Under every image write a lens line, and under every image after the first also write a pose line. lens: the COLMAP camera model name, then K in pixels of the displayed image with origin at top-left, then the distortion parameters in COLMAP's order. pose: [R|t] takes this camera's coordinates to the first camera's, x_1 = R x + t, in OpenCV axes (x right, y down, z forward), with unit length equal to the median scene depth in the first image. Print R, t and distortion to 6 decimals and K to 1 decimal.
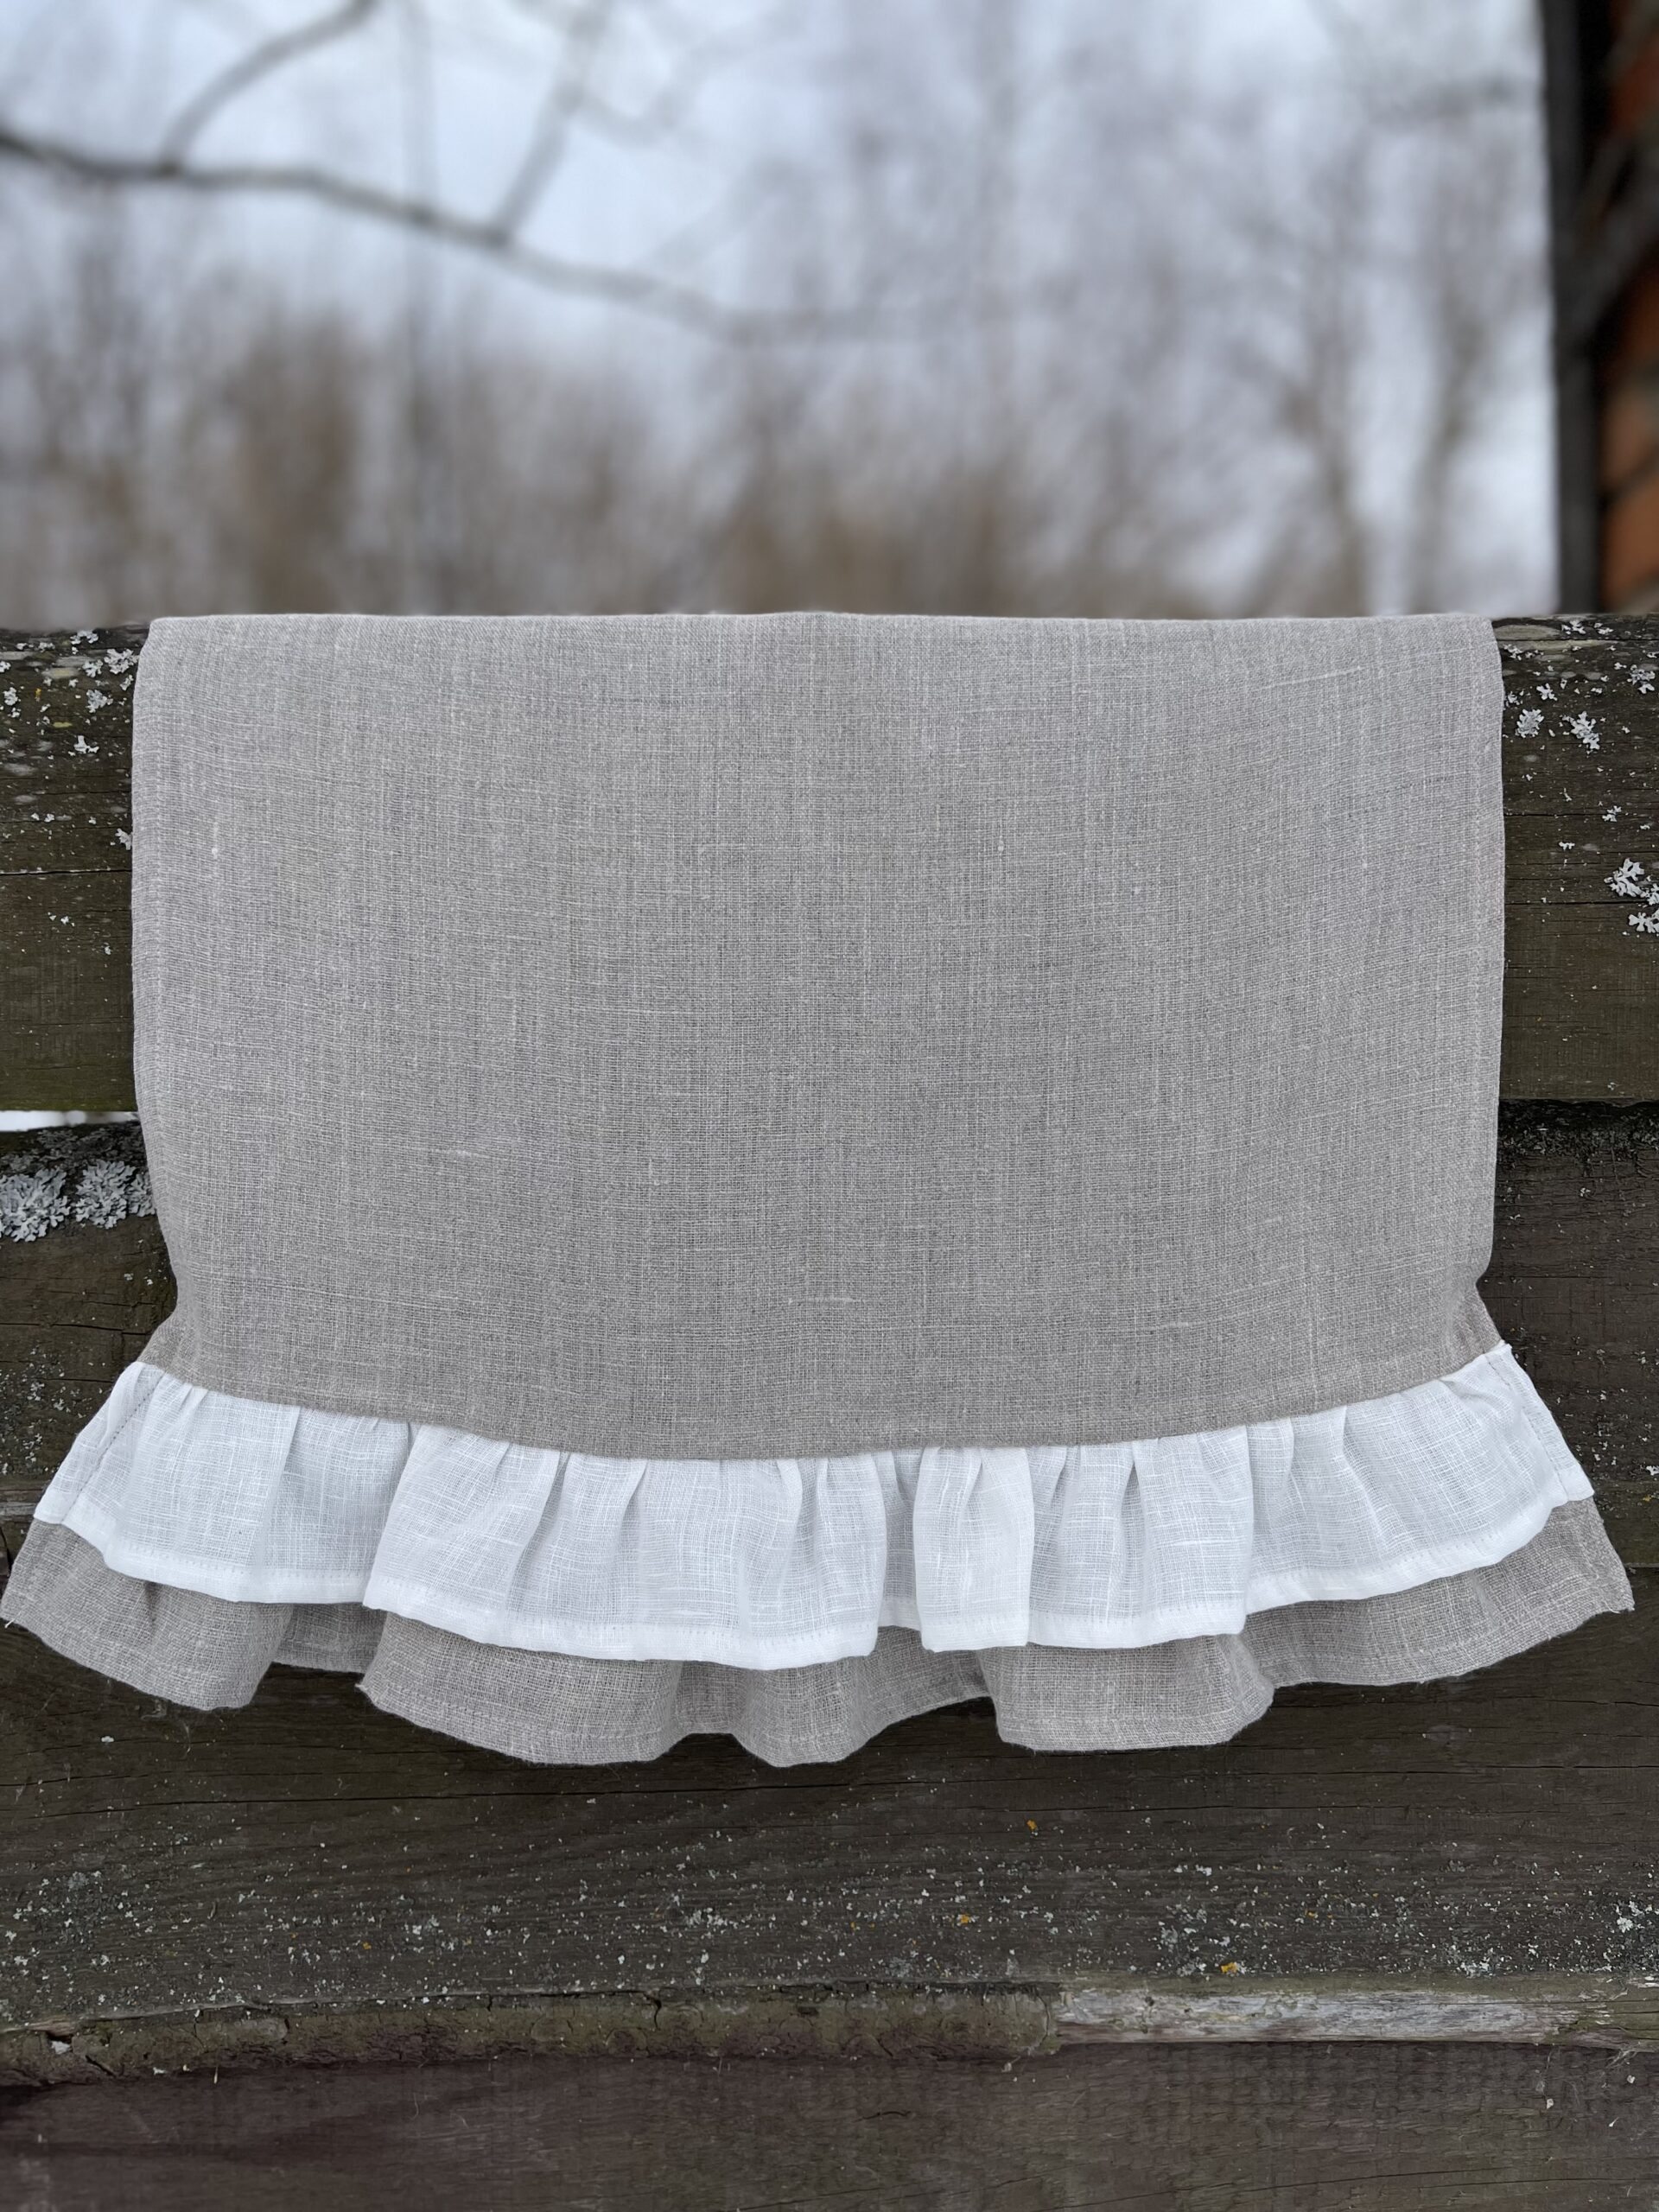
lens RADIAL K [[1695.0, 0, 838.9], [0, 1695.0, 1084.4], [0, 0, 1]] dist [0.111334, -0.160139]
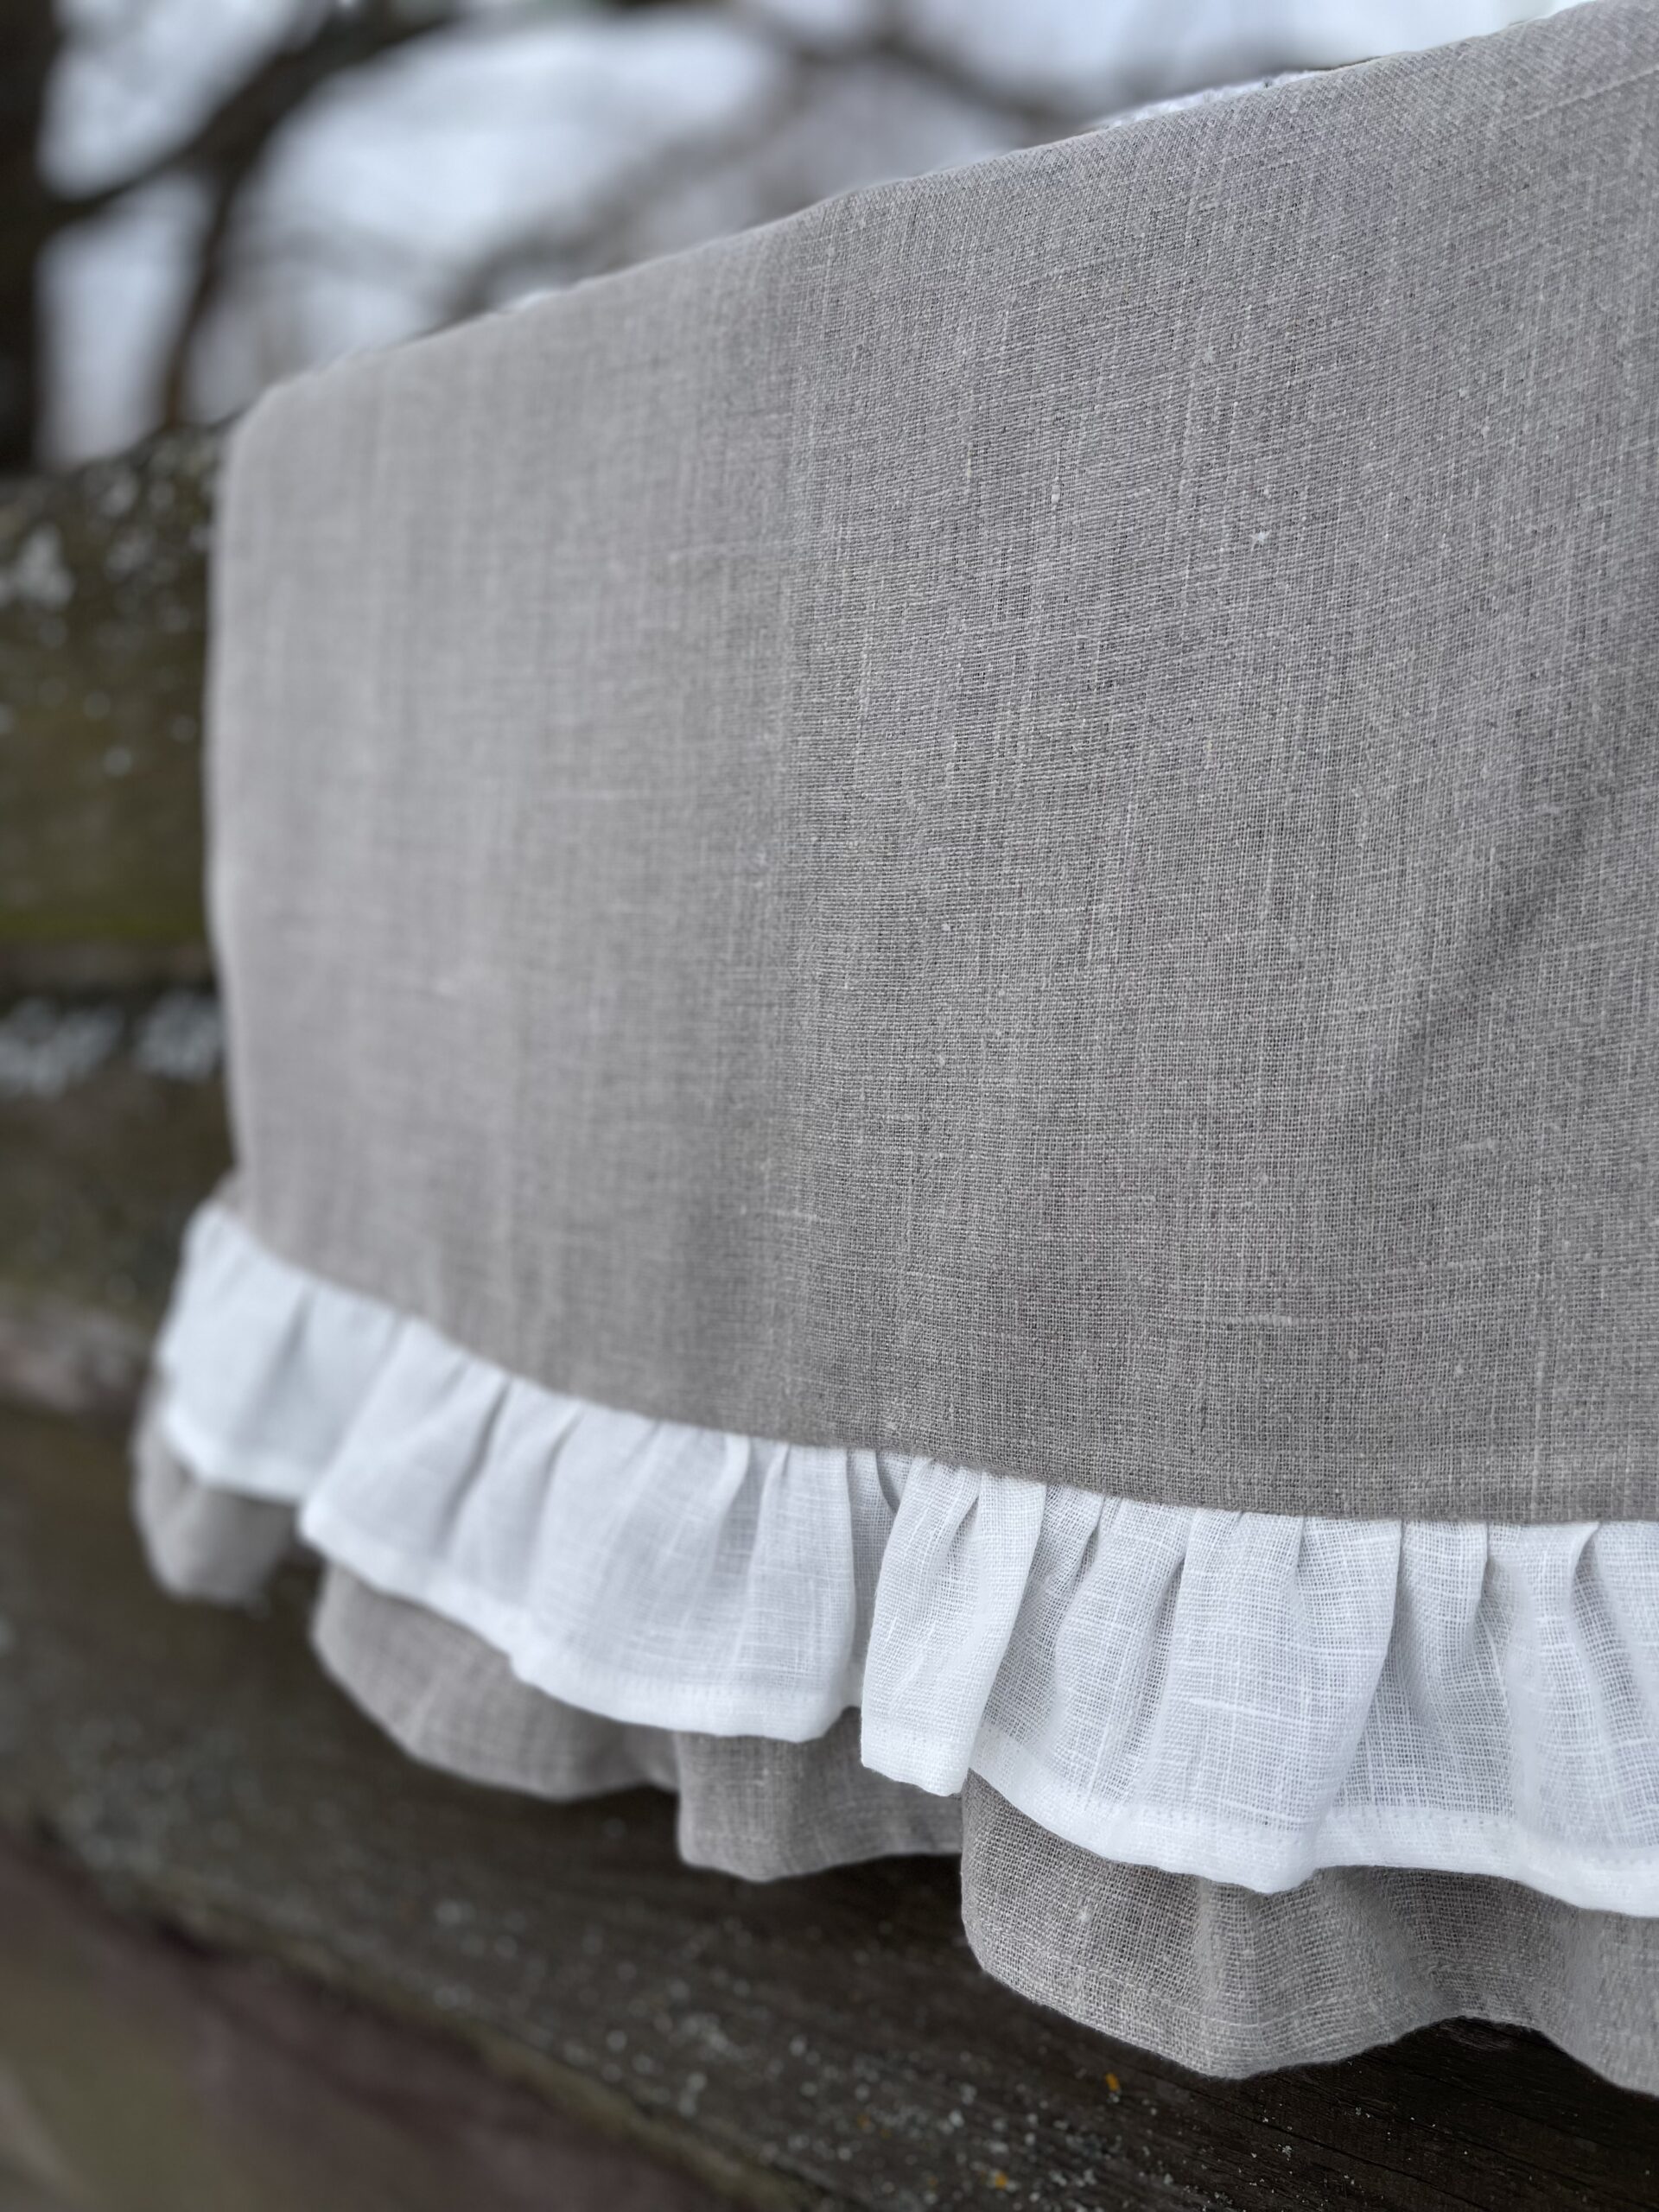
lens RADIAL K [[1795.9, 0, 829.5], [0, 1795.9, 1106.0], [0, 0, 1]] dist [0.000024, -0.006837]
pose [[0.785764, 0.059164, -0.615690, 0.438388], [-0.039456, 0.998182, 0.045564, 0.050490], [0.617267, -0.011510, 0.786670, 0.449529]]
